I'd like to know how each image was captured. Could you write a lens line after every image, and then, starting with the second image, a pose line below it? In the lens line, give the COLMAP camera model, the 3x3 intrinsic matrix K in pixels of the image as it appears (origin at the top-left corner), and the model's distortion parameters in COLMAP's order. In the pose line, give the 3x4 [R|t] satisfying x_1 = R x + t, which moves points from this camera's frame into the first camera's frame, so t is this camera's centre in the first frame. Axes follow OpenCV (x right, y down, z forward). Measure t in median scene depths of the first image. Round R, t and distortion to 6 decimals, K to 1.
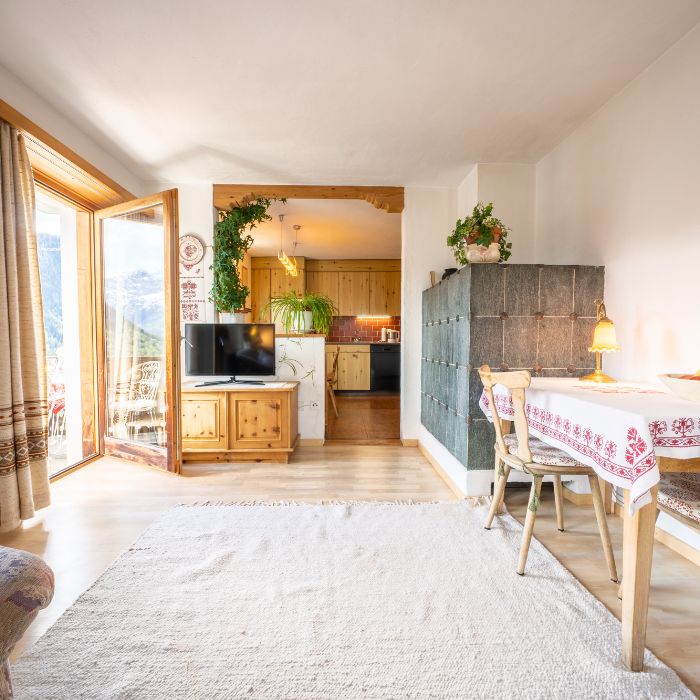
lens RADIAL K [[376.1, 0, 350.0], [0, 376.1, 352.7], [0, 0, 1]] dist [-0.001706, 0.000030]
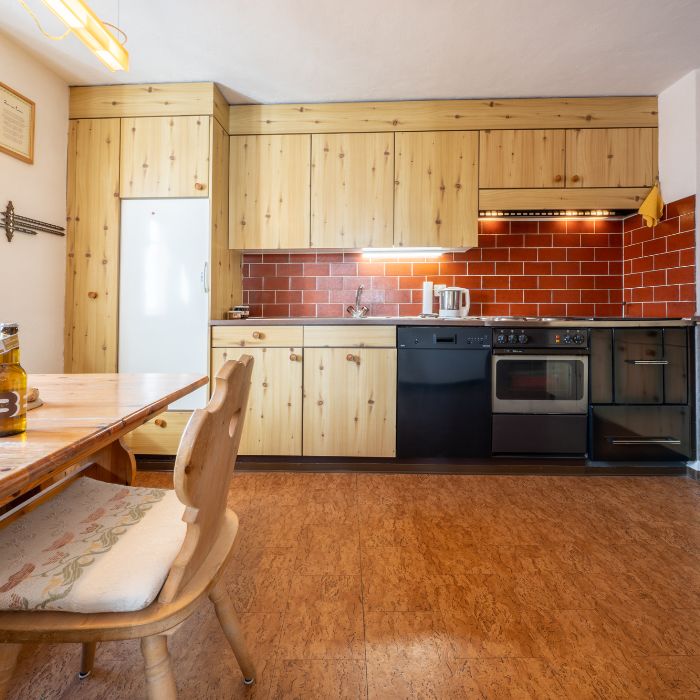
lens RADIAL K [[376.1, 0, 348.4], [0, 376.1, 349.9], [0, 0, 1]] dist [-0.001706, 0.000030]
pose [[0.999113, -0.001044, -0.042087, 0.022396], [0.003968, 0.997577, 0.069460, -0.022531], [0.041913, -0.069565, 0.996697, 0.608872]]
